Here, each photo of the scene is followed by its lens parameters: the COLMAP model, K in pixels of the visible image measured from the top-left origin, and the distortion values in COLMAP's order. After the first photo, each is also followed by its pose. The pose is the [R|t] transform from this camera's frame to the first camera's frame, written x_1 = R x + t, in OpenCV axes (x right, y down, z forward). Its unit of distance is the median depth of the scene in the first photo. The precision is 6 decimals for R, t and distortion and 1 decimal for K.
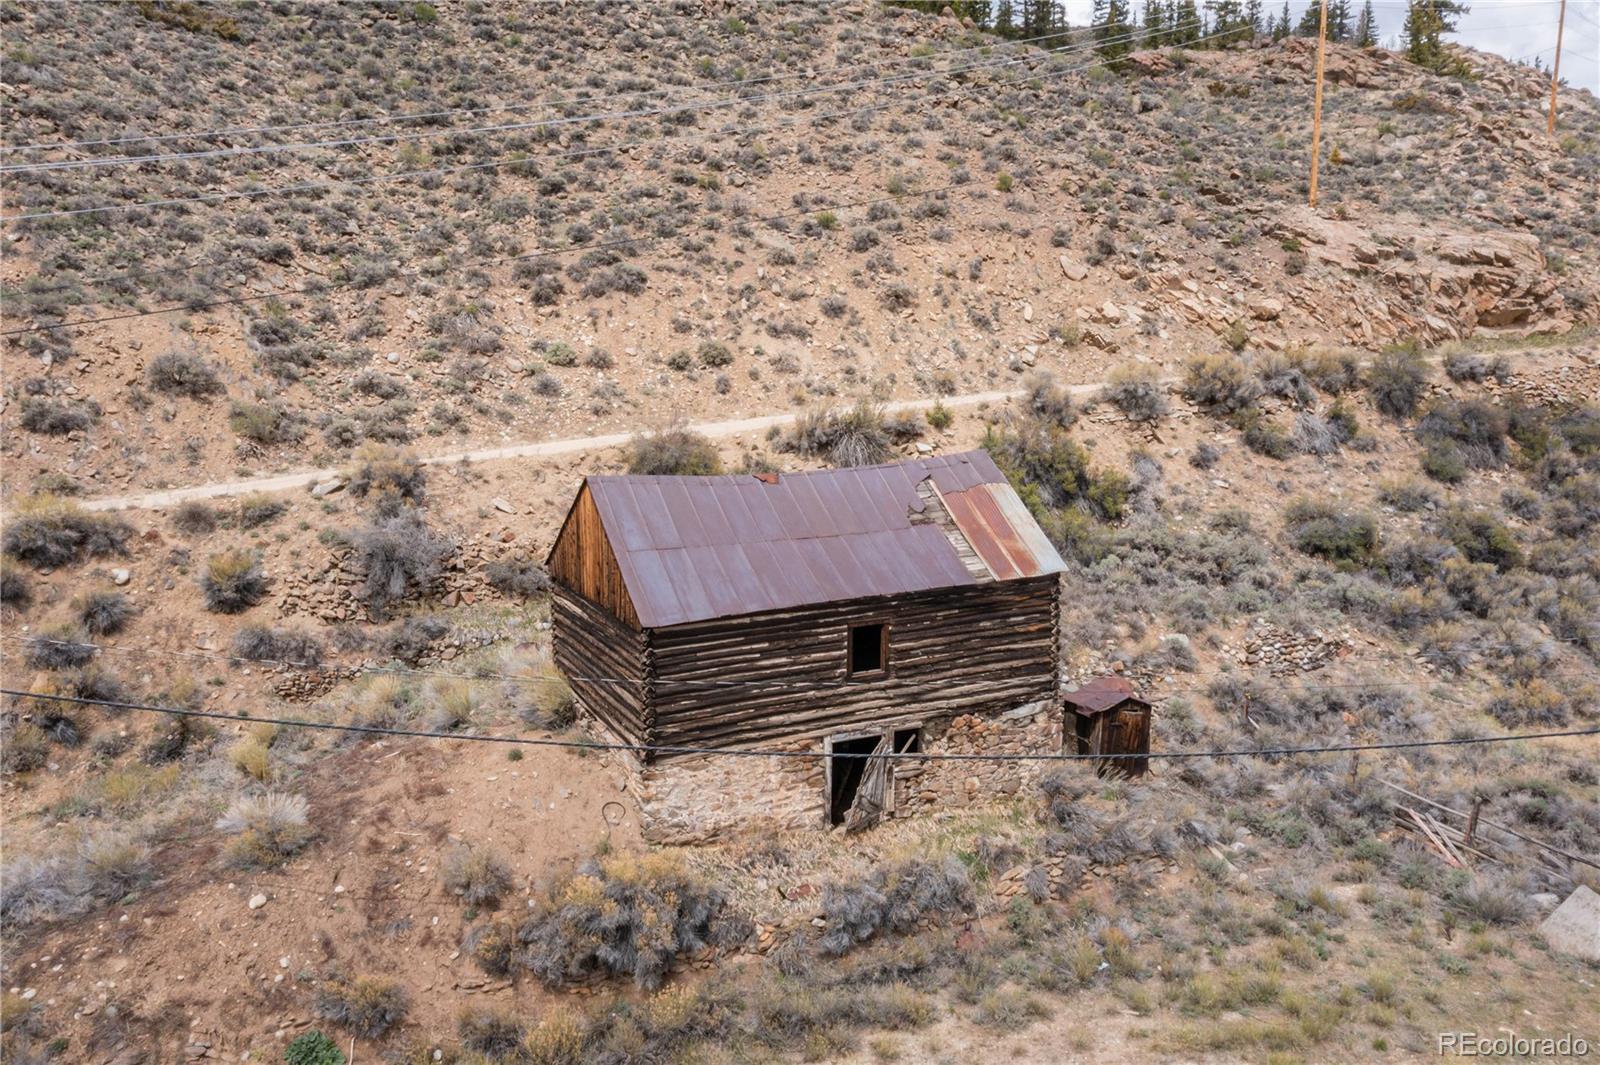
lens RADIAL K [[1270.6, 0, 800.0], [0, 1270.6, 532.5], [0, 0, 1]] dist [-0.005483, 0.009714]
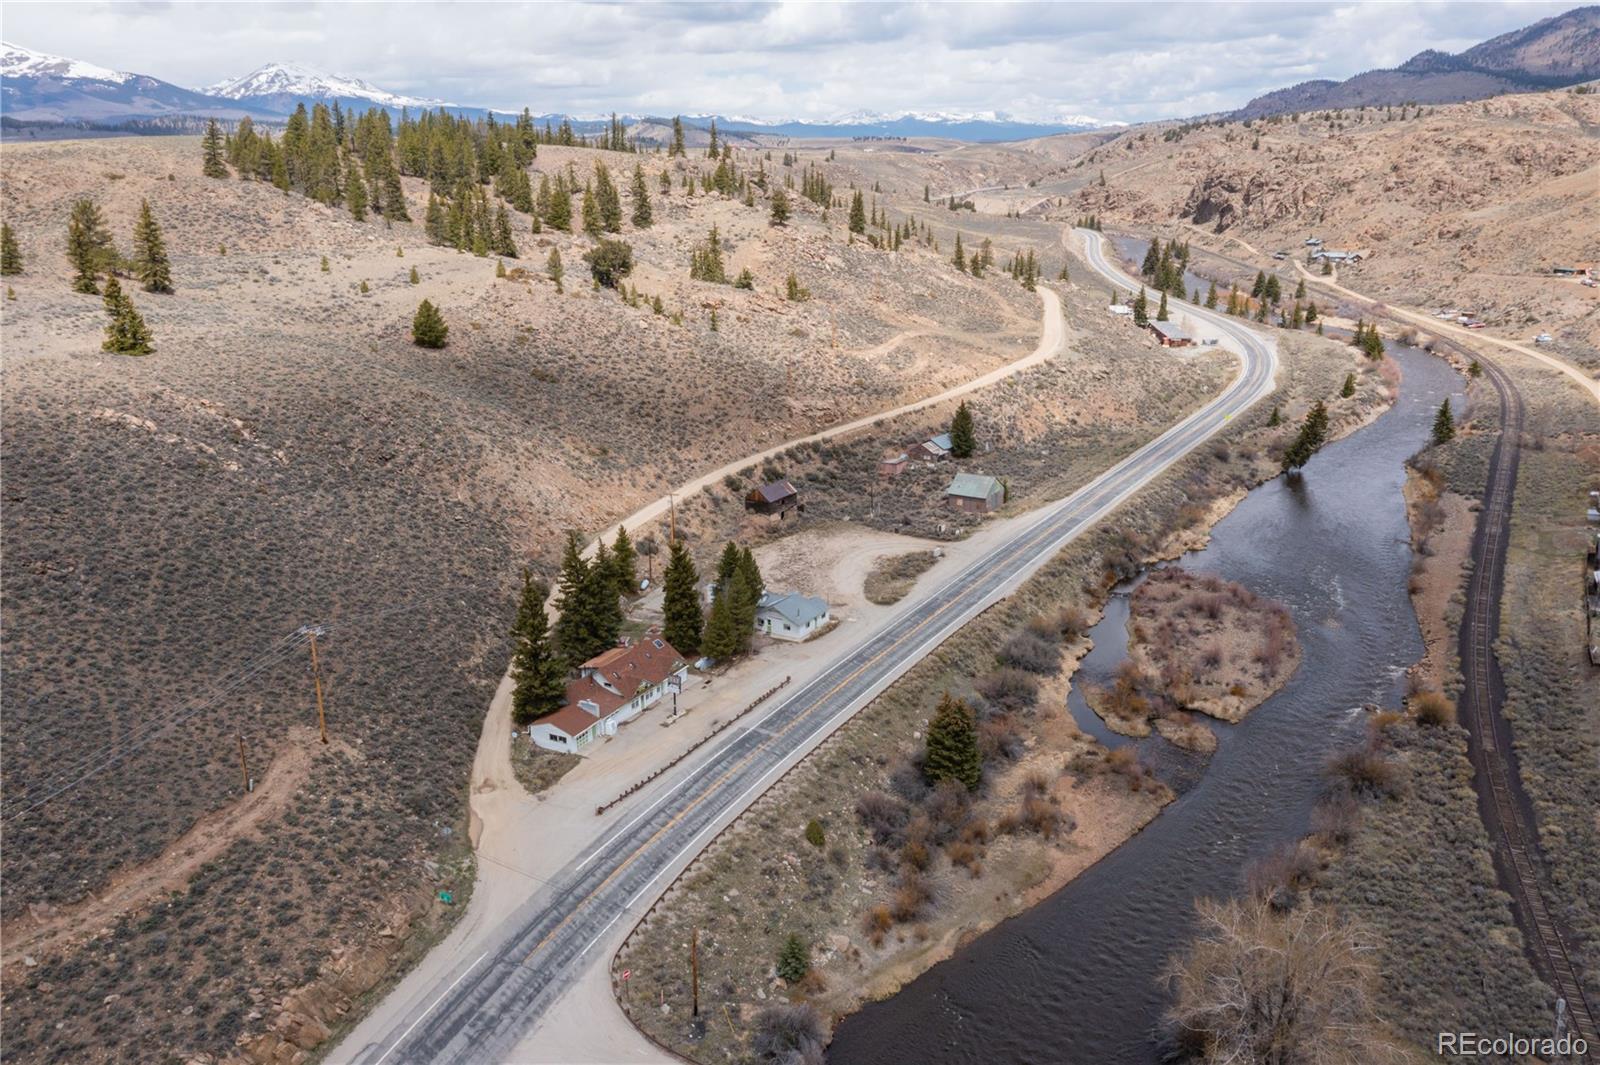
lens RADIAL K [[1270.6, 0, 800.0], [0, 1270.6, 532.5], [0, 0, 1]] dist [-0.005483, 0.009714]
pose [[0.874828, -0.140444, 0.463629, -1.915967], [0.085707, 0.986827, 0.137210, -0.439848], [-0.476792, -0.080299, 0.875341, -3.335399]]
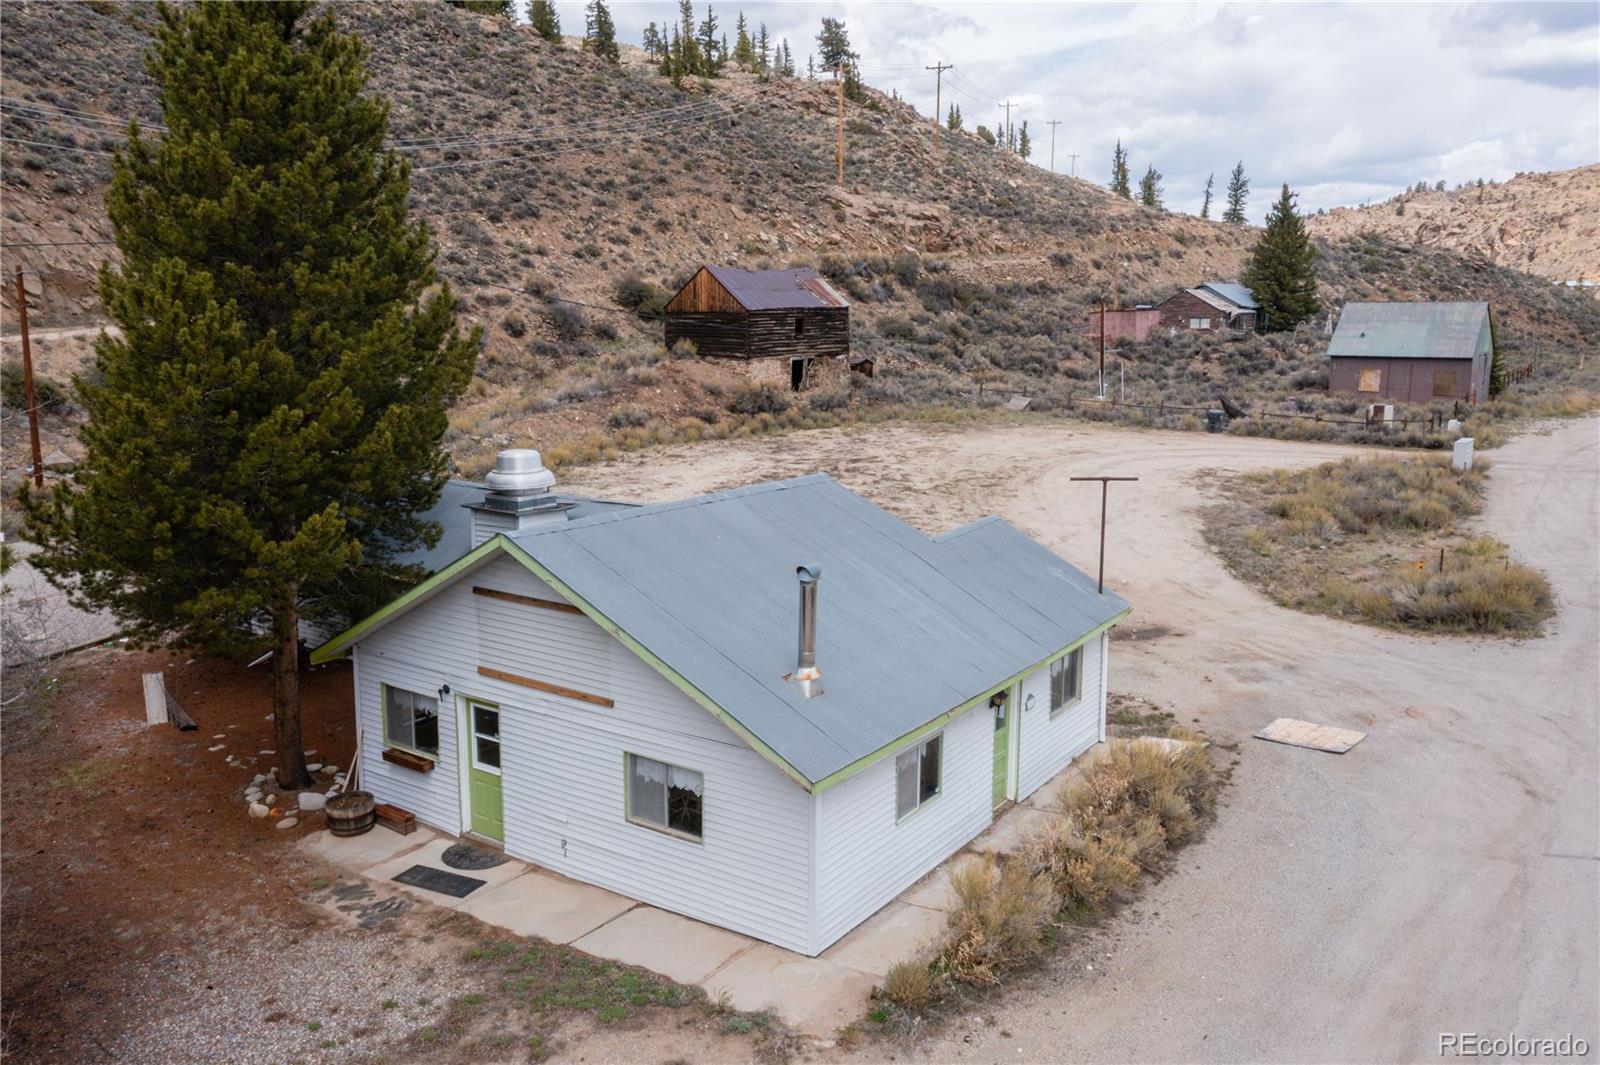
lens RADIAL K [[1270.6, 0, 800.0], [0, 1270.6, 532.5], [0, 0, 1]] dist [-0.005483, 0.009714]
pose [[0.899322, -0.079230, 0.430050, -0.511996], [0.075758, 0.996807, 0.025221, 0.202971], [-0.430675, 0.009898, 0.902453, -0.662341]]
